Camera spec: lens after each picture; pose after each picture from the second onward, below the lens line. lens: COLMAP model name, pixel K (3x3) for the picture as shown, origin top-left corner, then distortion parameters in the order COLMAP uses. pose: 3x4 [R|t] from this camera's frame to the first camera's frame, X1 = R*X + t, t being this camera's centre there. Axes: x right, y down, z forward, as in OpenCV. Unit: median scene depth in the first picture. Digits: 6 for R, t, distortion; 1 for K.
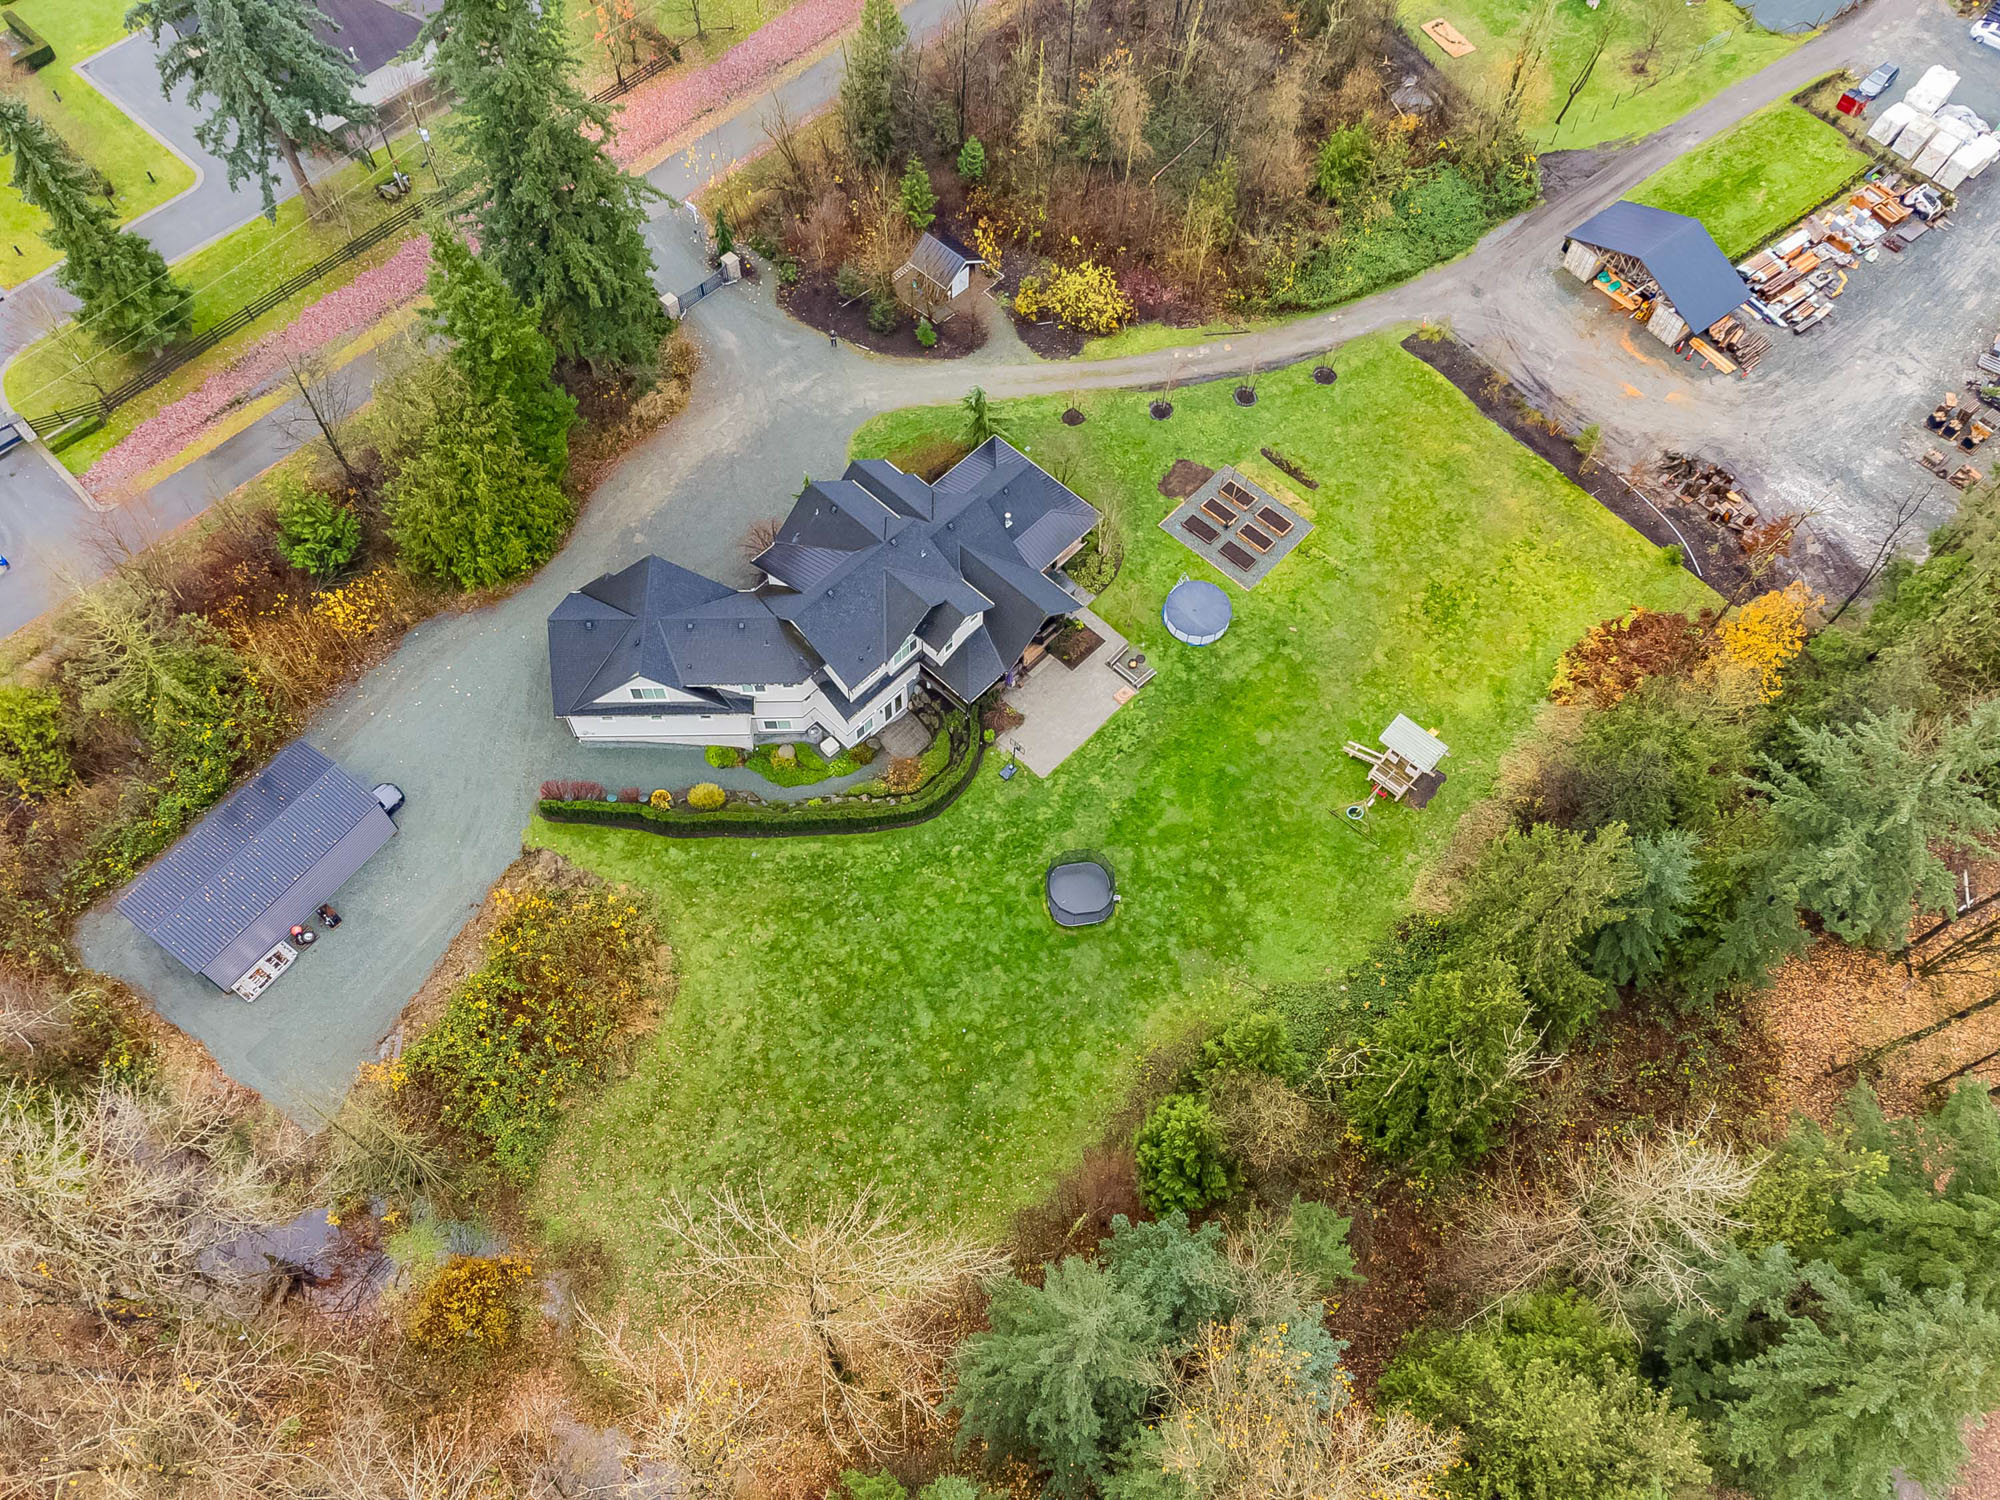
lens RADIAL K [[1391.9, 0, 992.4], [0, 1391.9, 745.8], [0, 0, 1]] dist [0.001130, 0.014115]
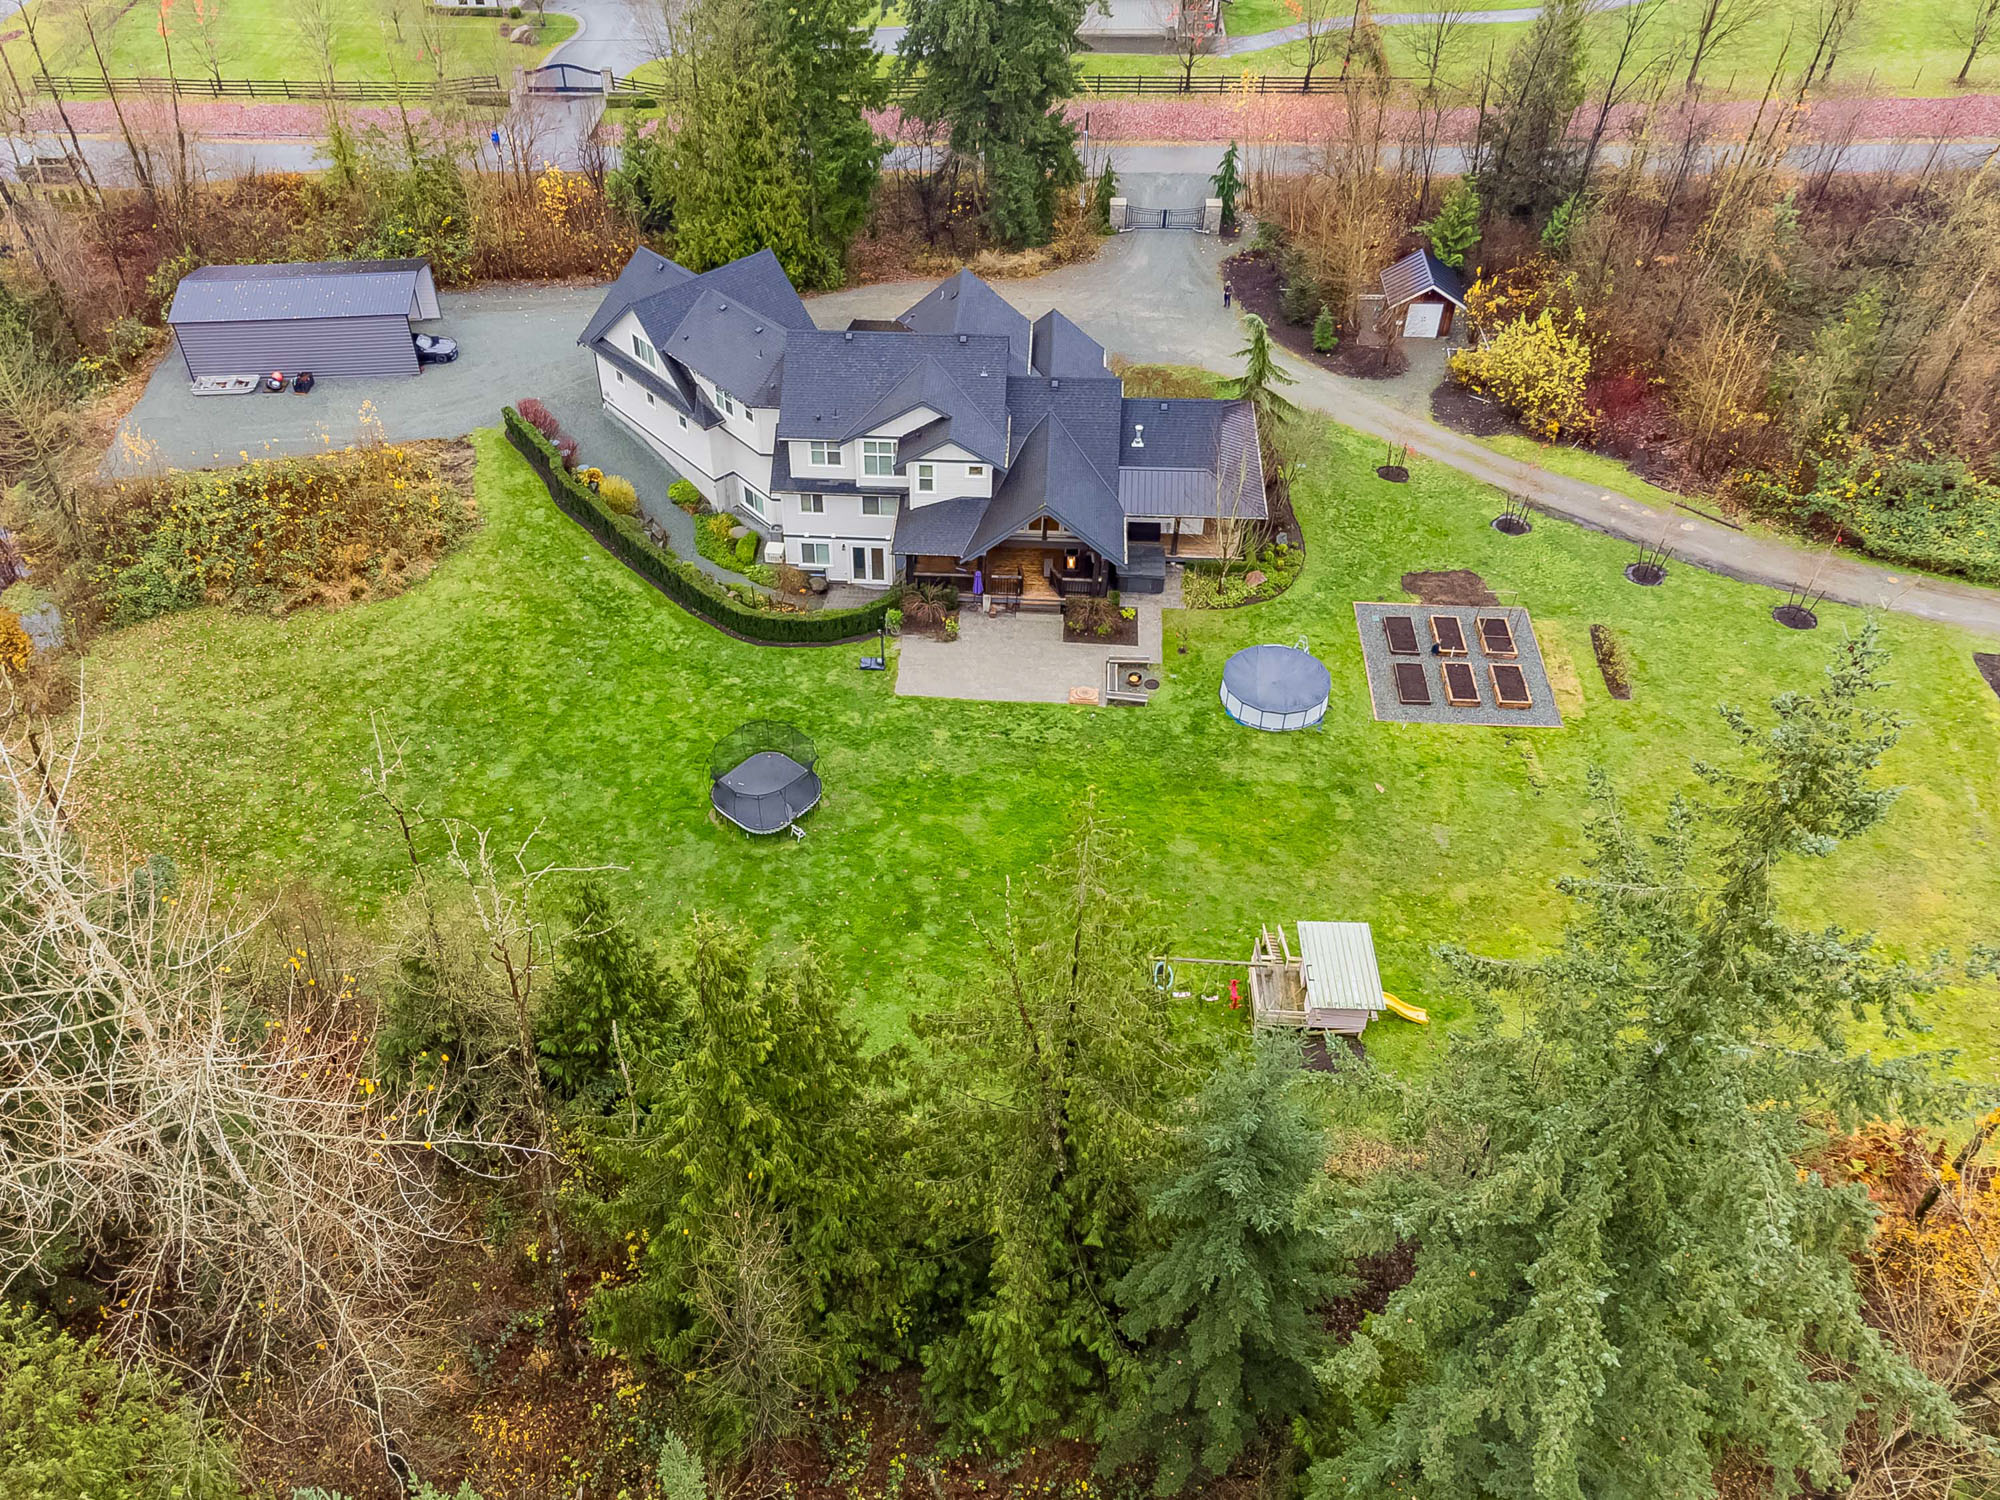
lens RADIAL K [[1500.9, 0, 903.6], [0, 1500.9, 781.5], [0, 0, 1]] dist [0.009011, 0.003807]
pose [[0.613981, 0.528285, -0.586466, 0.444432], [-0.674184, 0.737393, -0.041575, 0.074761], [0.410492, 0.420912, 0.808906, 0.375311]]
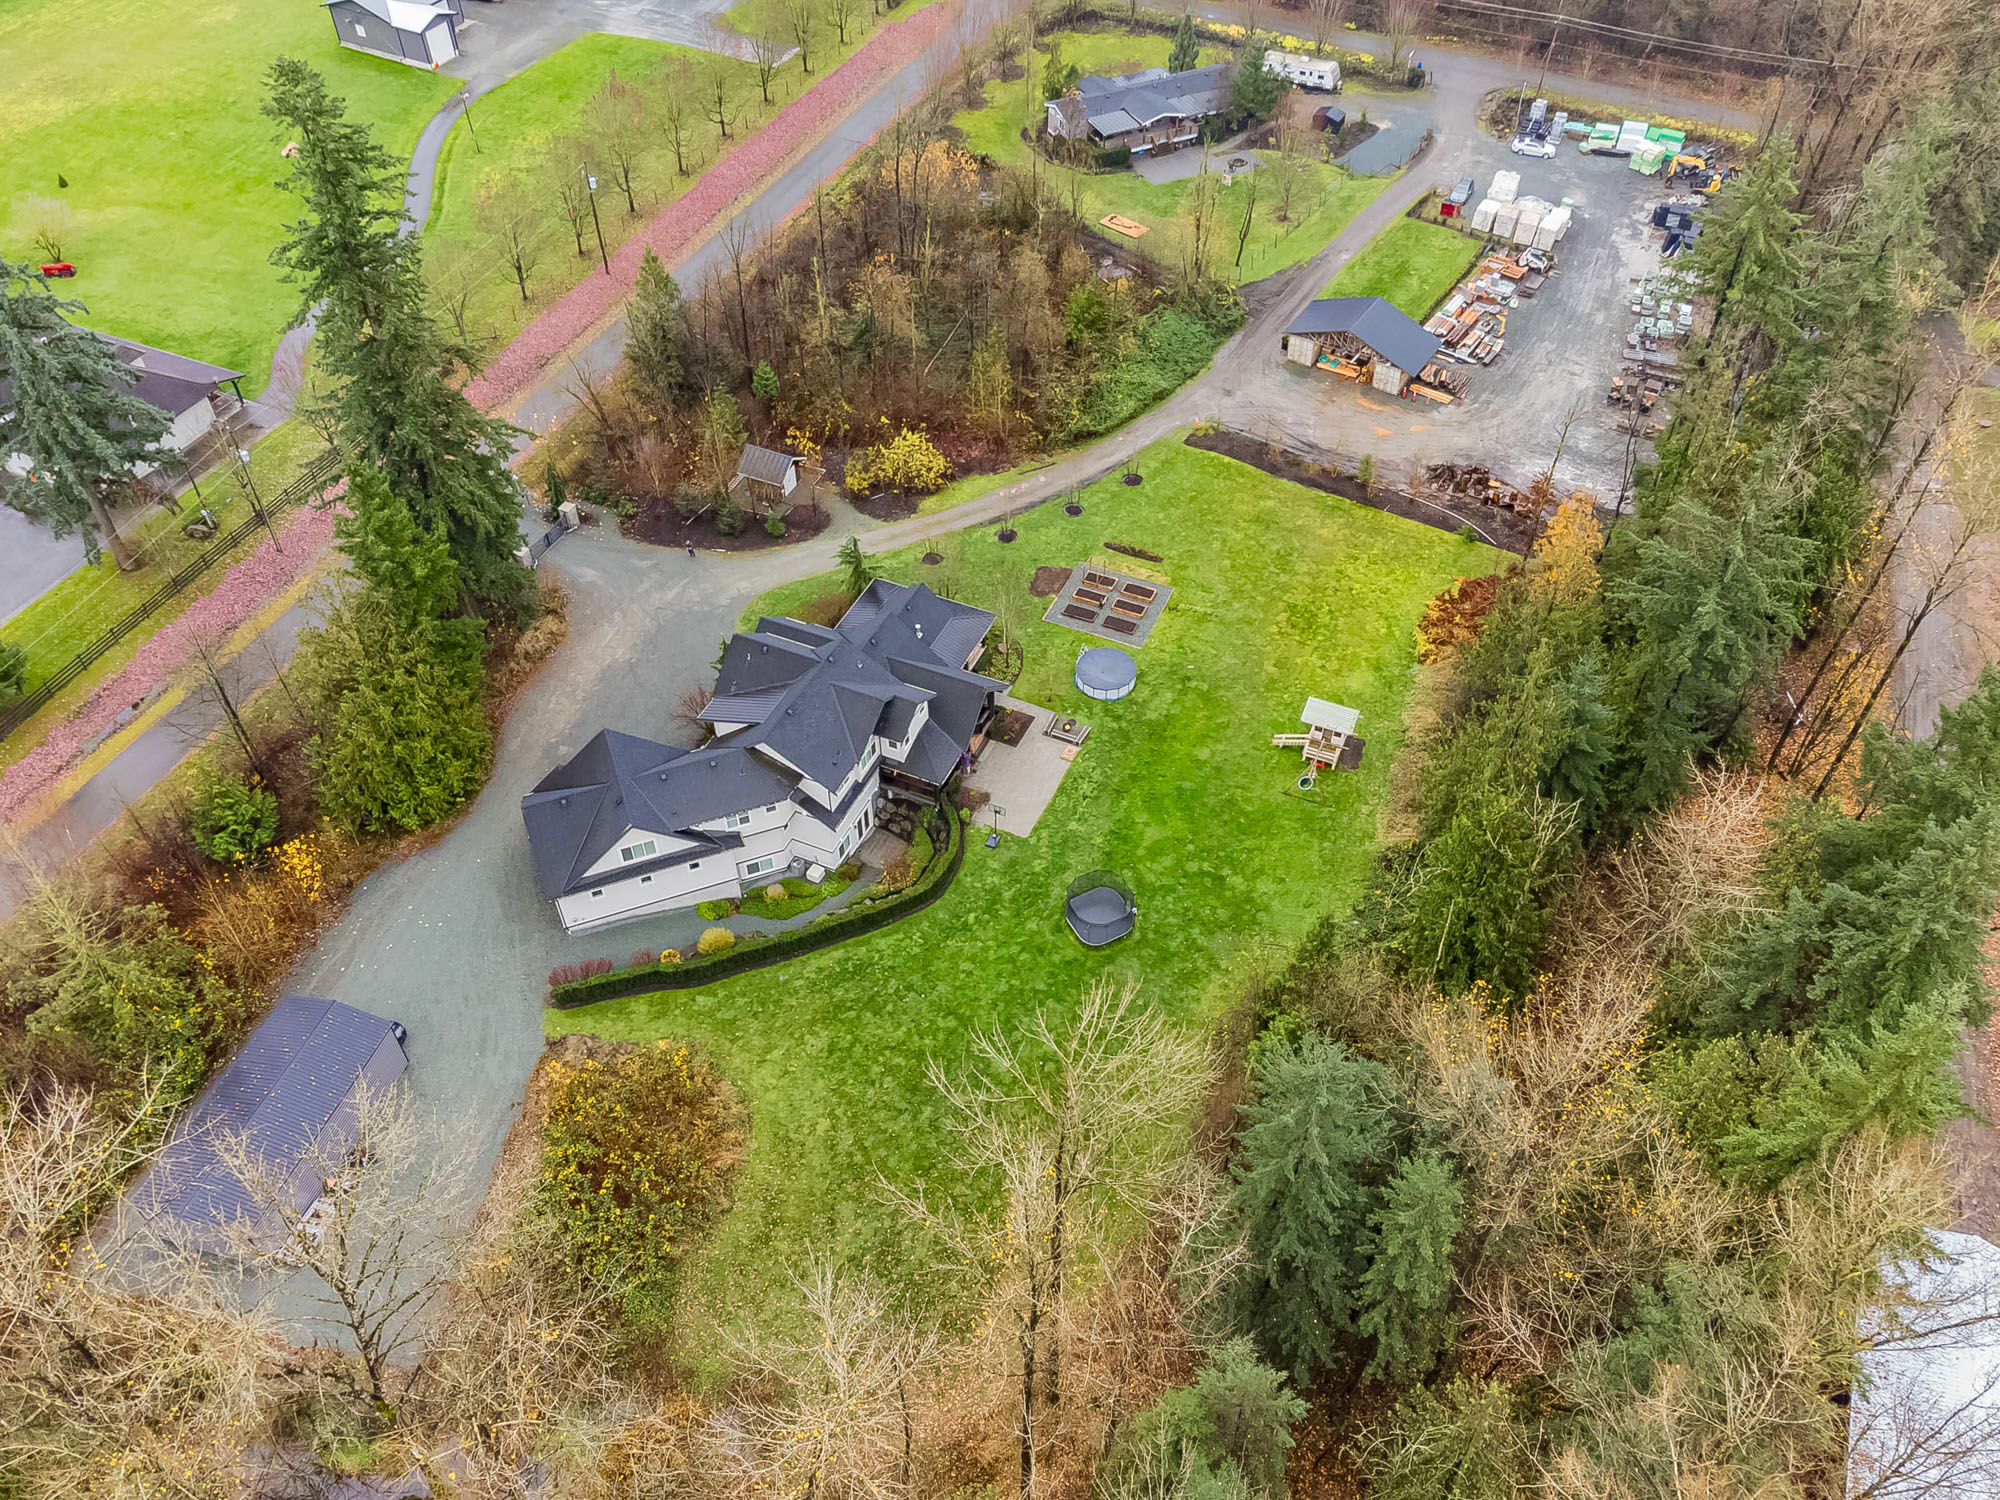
lens RADIAL K [[1500.9, 0, 1043.4], [0, 1500.9, 771.4], [0, 0, 1]] dist [0.009011, 0.003807]
pose [[0.939347, -0.259558, 0.224182, -0.171928], [0.305346, 0.930565, -0.202022, 0.187381], [-0.156179, 0.258221, 0.953378, -0.086251]]
